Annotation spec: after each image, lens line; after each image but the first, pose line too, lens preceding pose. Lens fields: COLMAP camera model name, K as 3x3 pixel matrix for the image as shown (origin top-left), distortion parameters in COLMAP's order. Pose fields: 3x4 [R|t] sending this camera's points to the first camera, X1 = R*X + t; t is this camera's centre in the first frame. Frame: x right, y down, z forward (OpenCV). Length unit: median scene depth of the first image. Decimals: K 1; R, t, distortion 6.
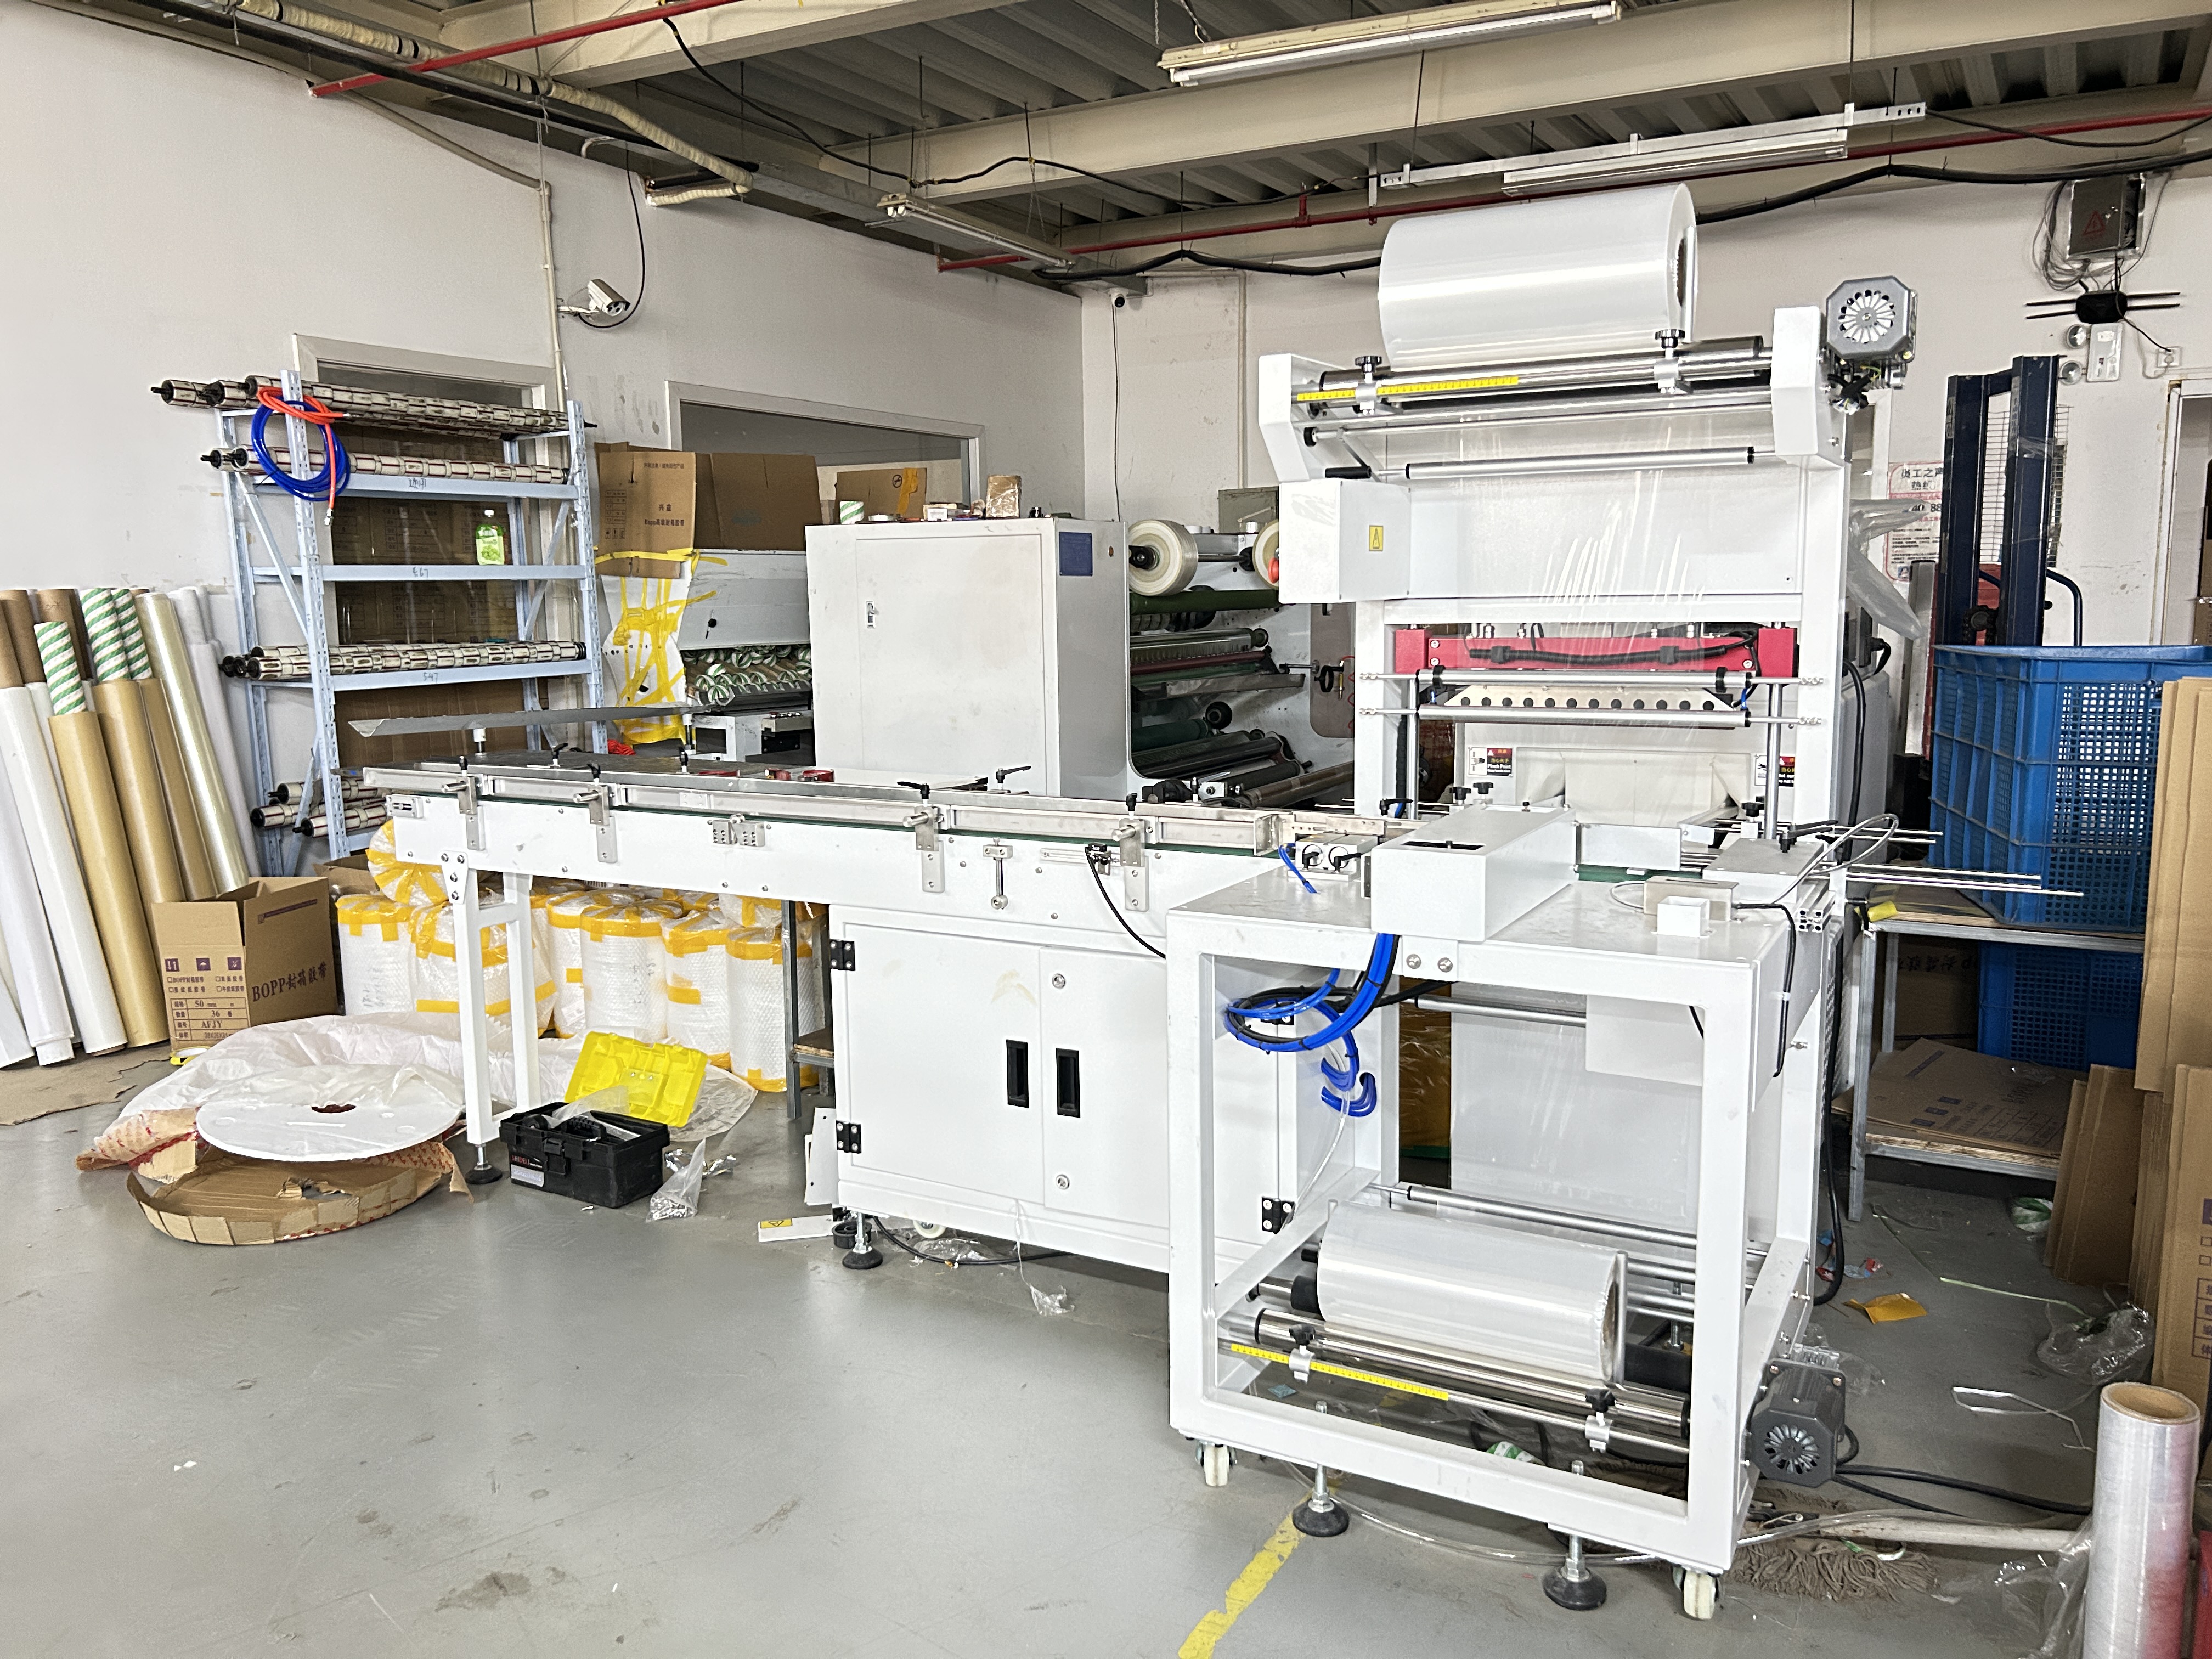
lens RADIAL K [[1667.7, 0, 1109.0], [0, 1667.7, 843.8], [0, 0, 1]] dist [0.015325, -0.011505]
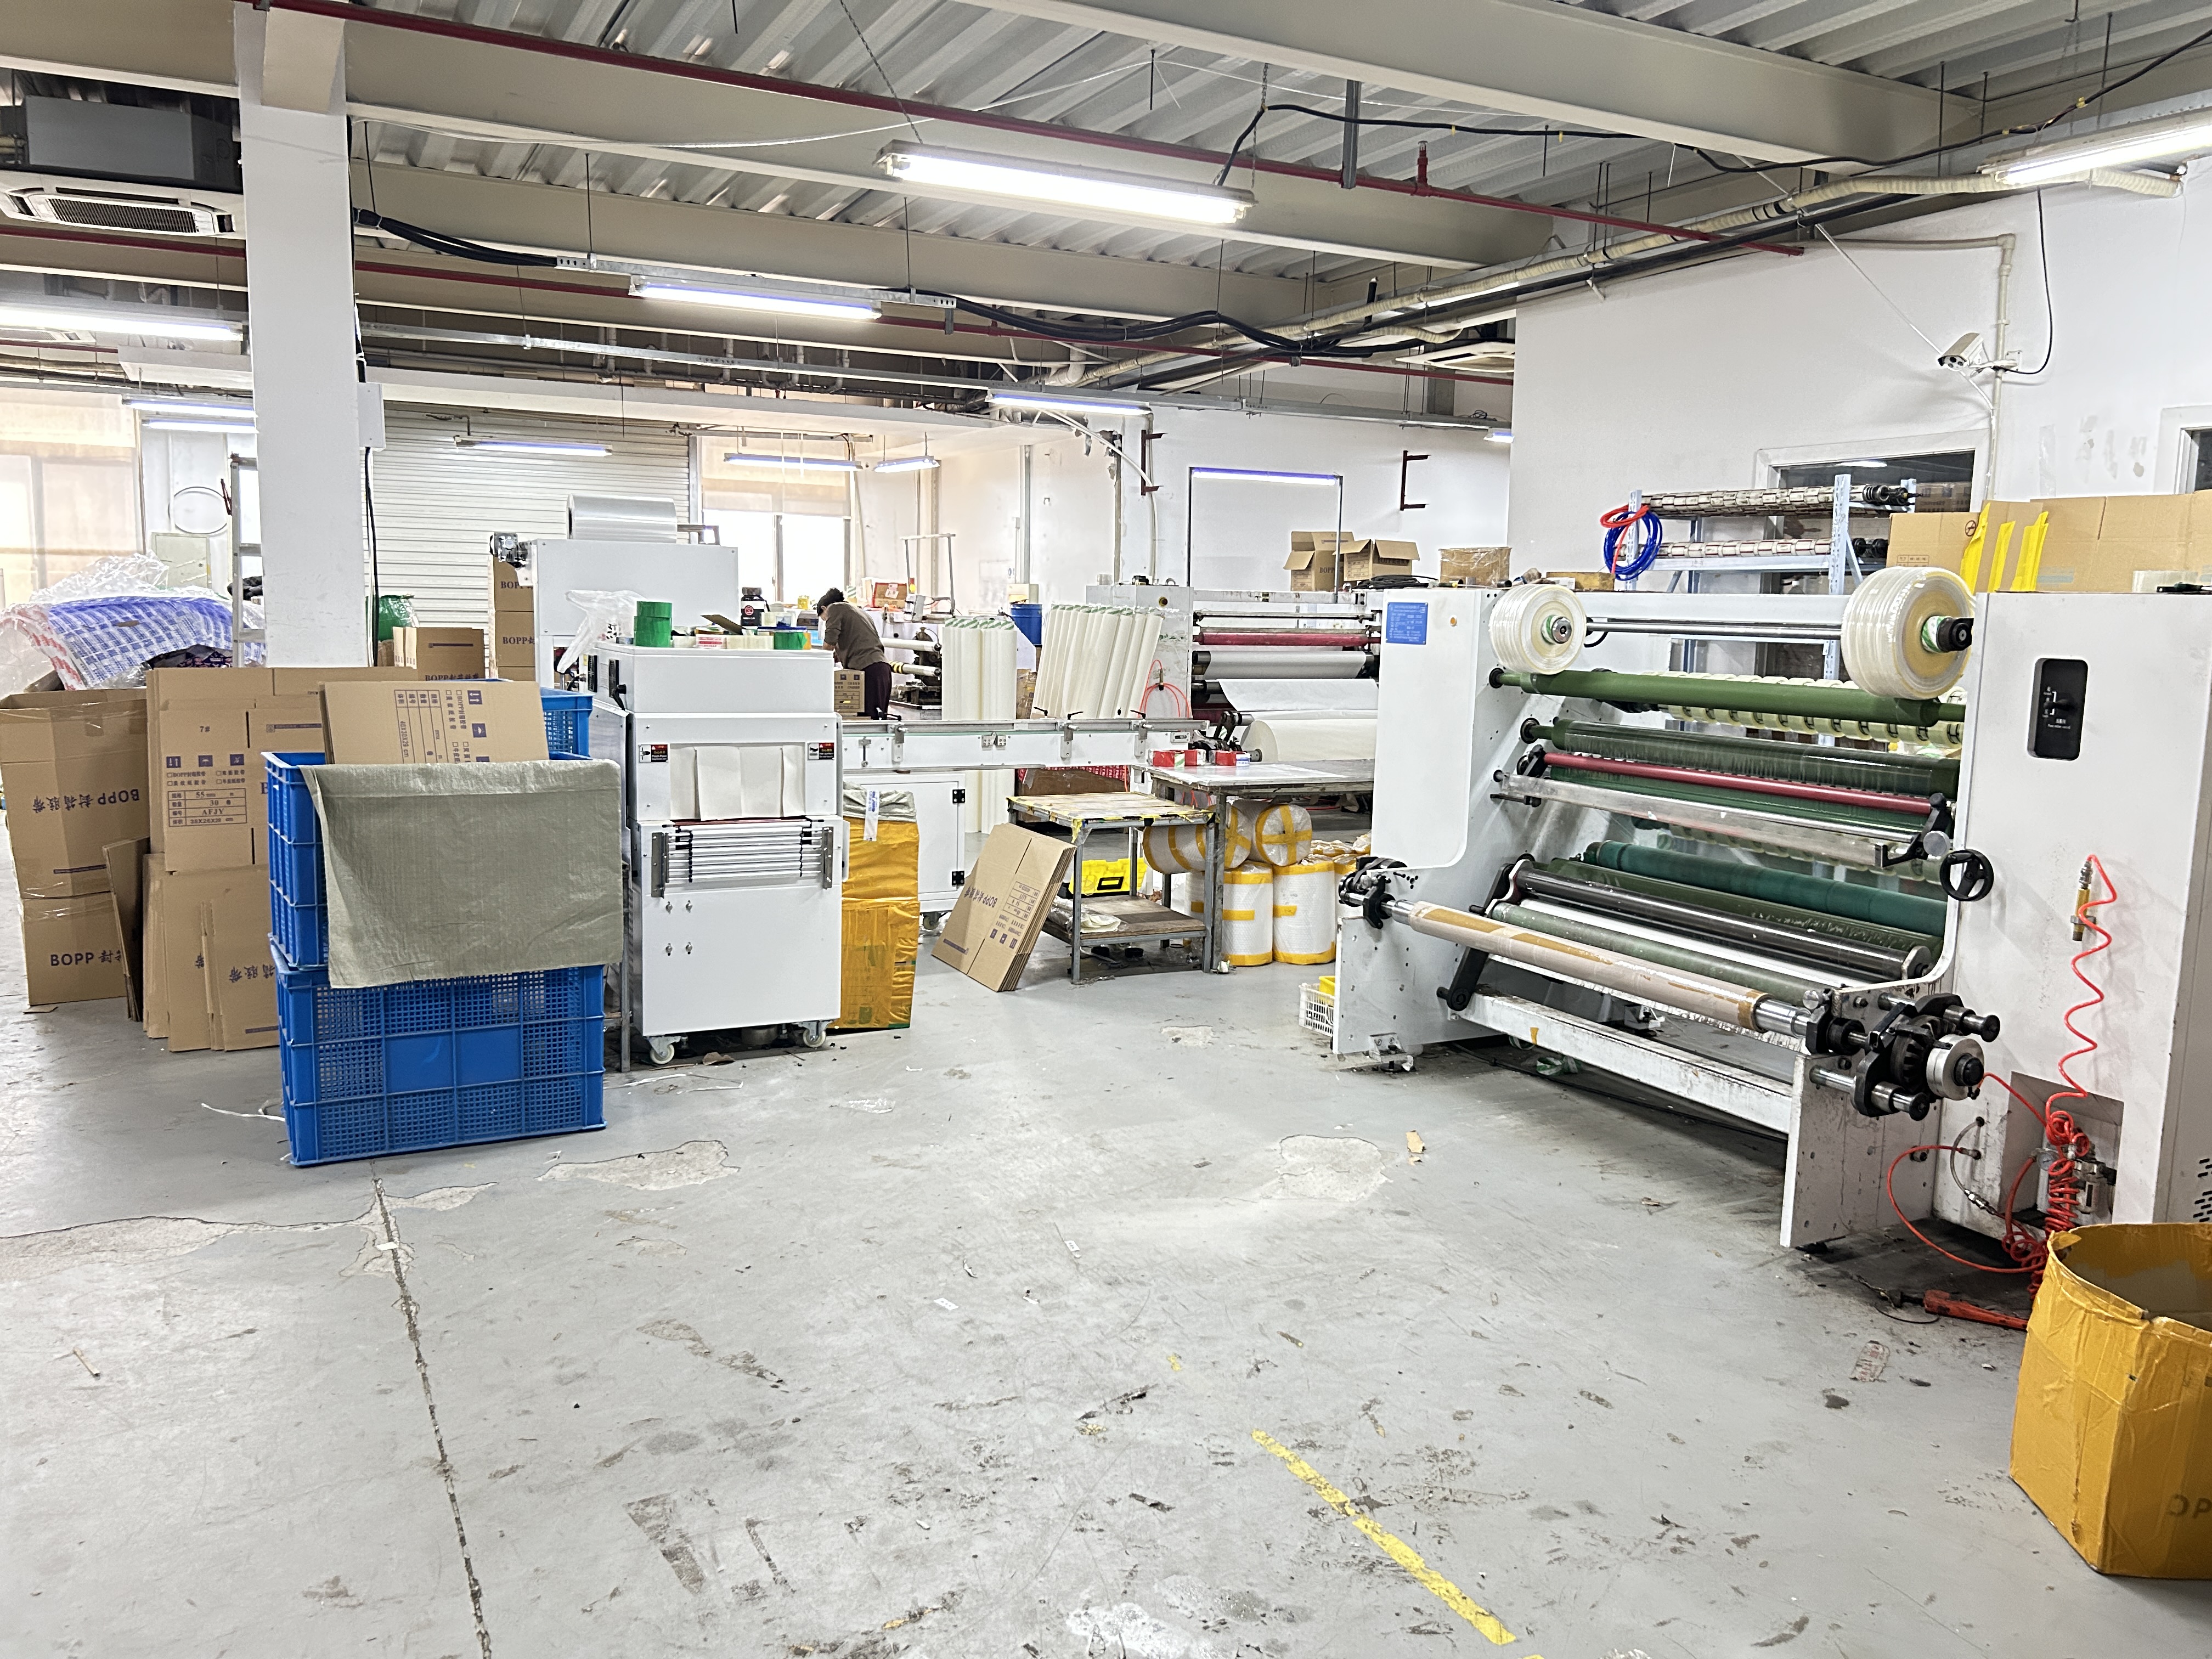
lens RADIAL K [[1667.7, 0, 1101.0], [0, 1667.7, 827.2], [0, 0, 1]] dist [0.015325, -0.011505]
pose [[-0.561333, 0.110189, -0.820222, 0.823991], [-0.141871, 0.963613, 0.226545, -0.225674], [0.815339, 0.243533, -0.525275, 1.235122]]
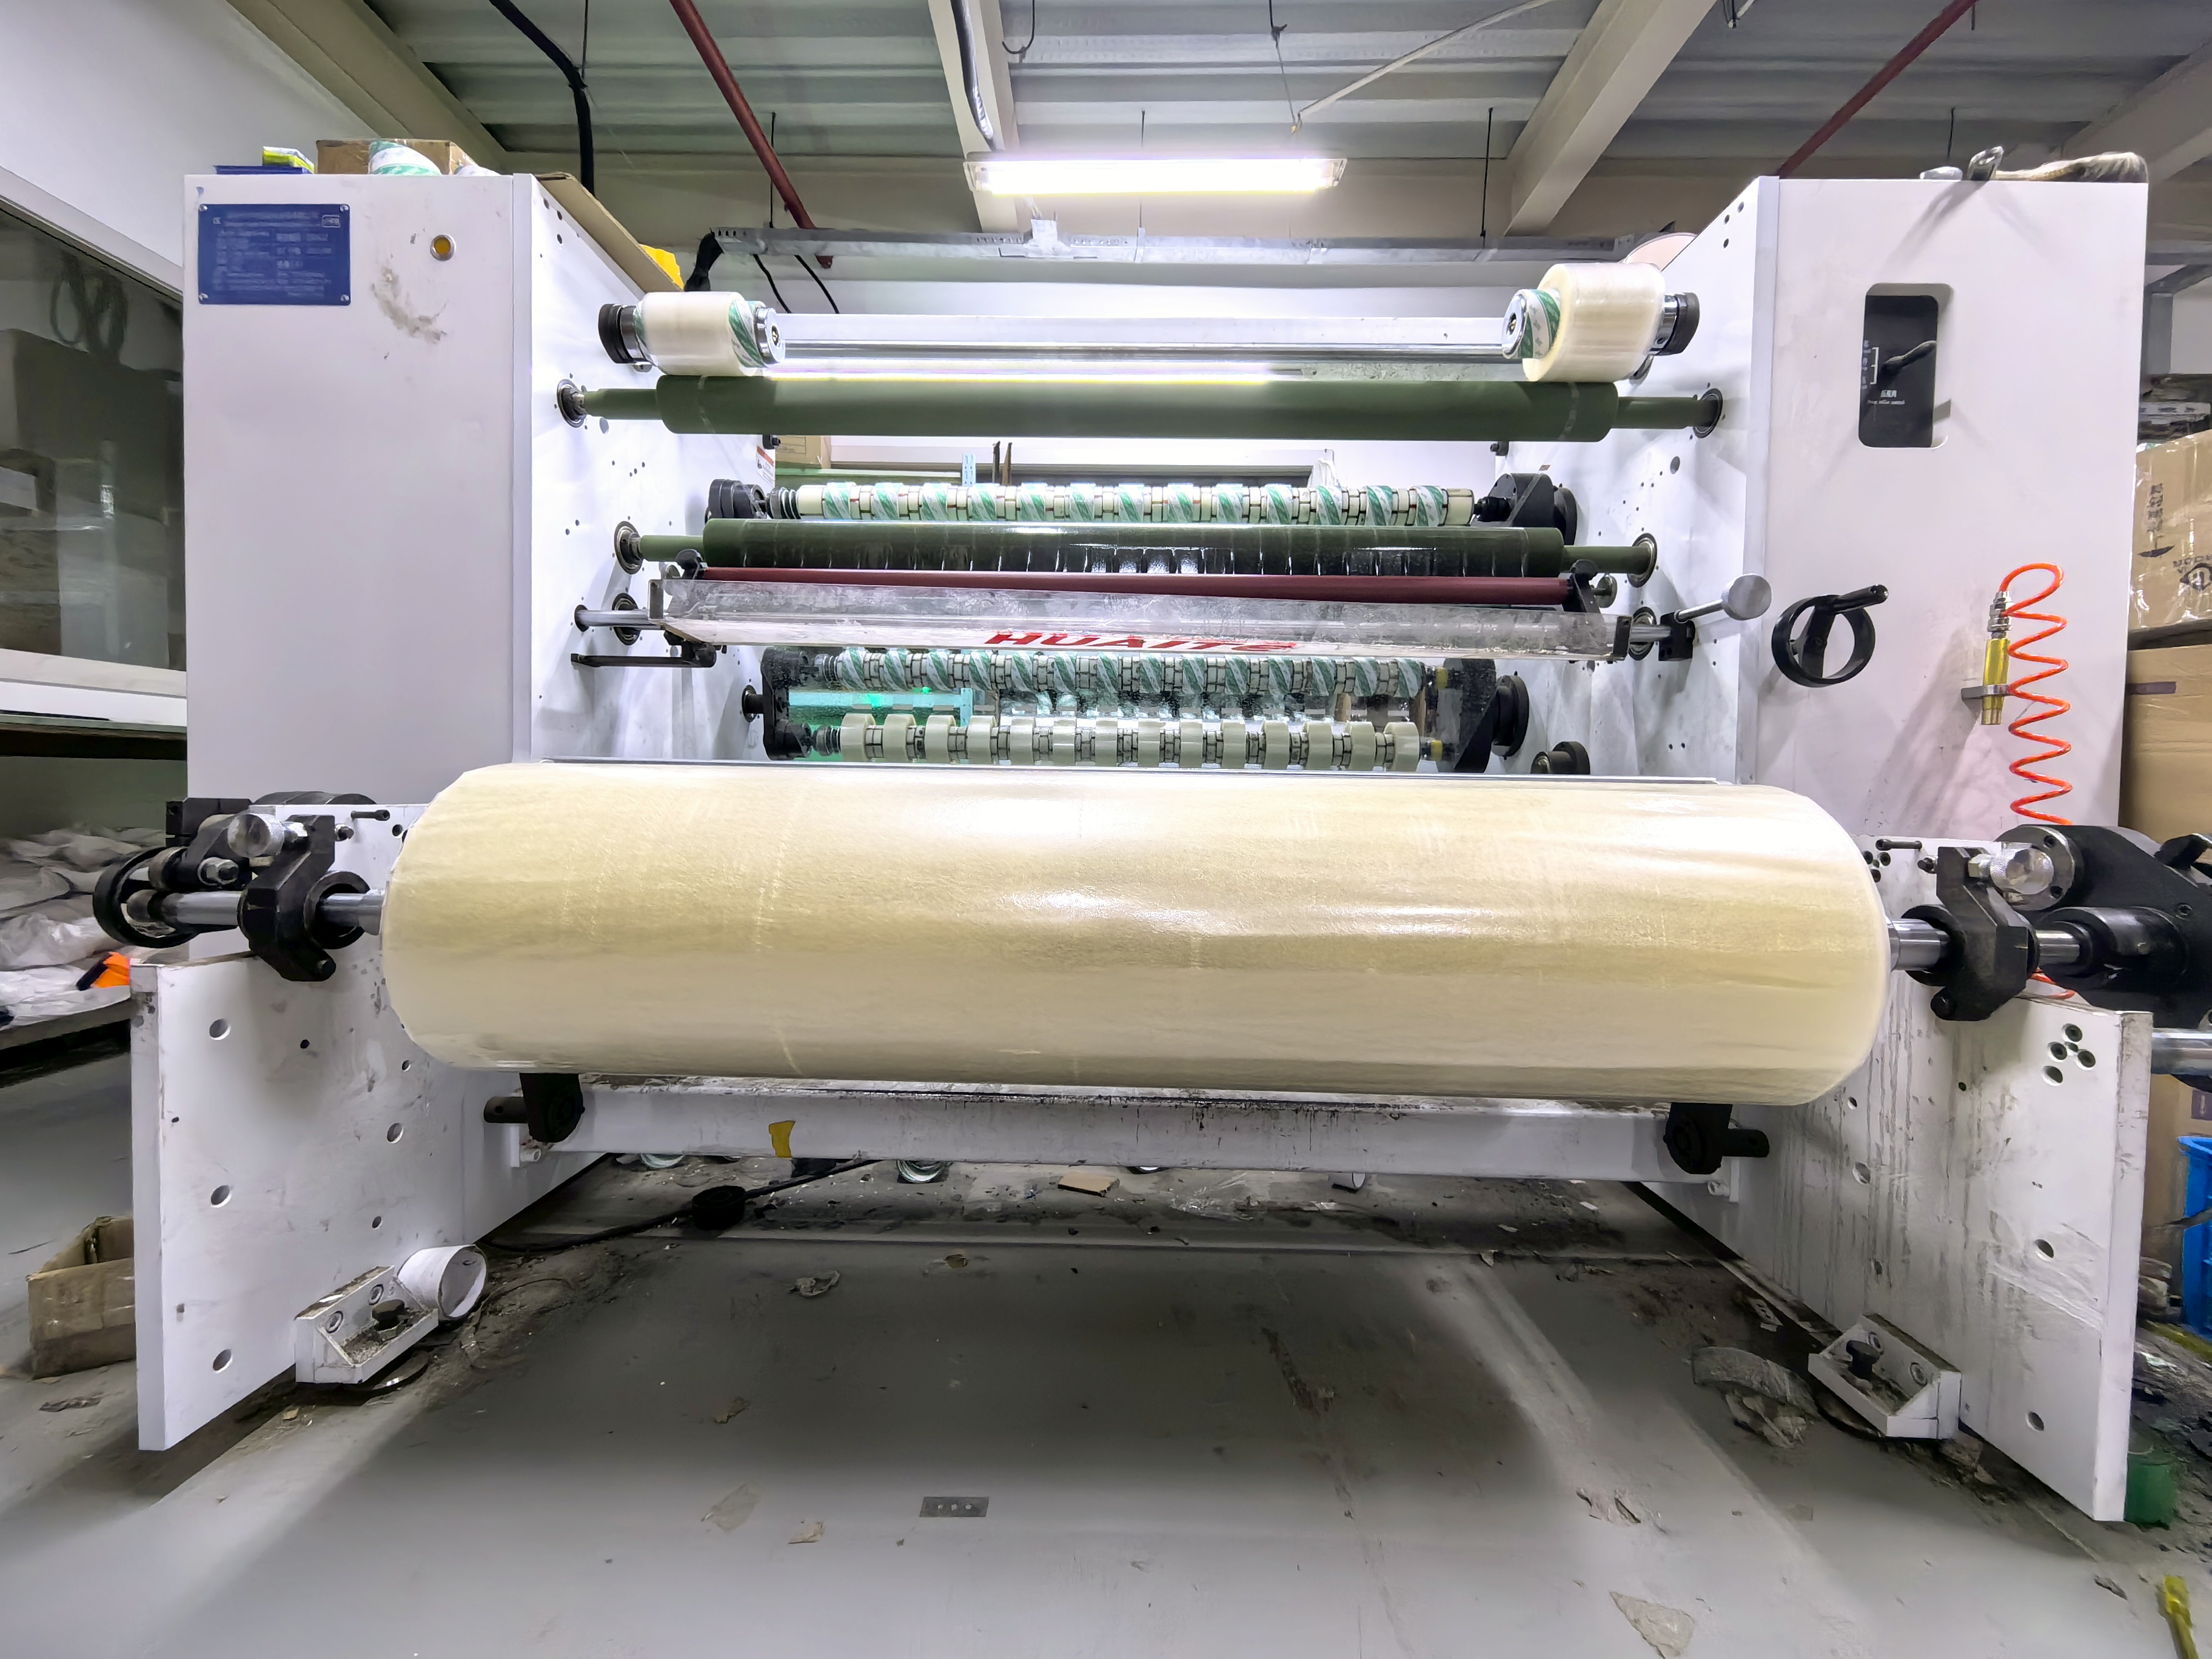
lens RADIAL K [[869.7, 0, 1104.9], [0, 869.7, 813.7], [0, 0, 1]] dist [0.001555, 0.000382]
pose [[0.457006, 0.040529, -0.888540, 0.249726], [-0.158642, 0.986658, -0.036591, -0.048738], [0.875202, 0.157682, 0.457338, 0.965355]]
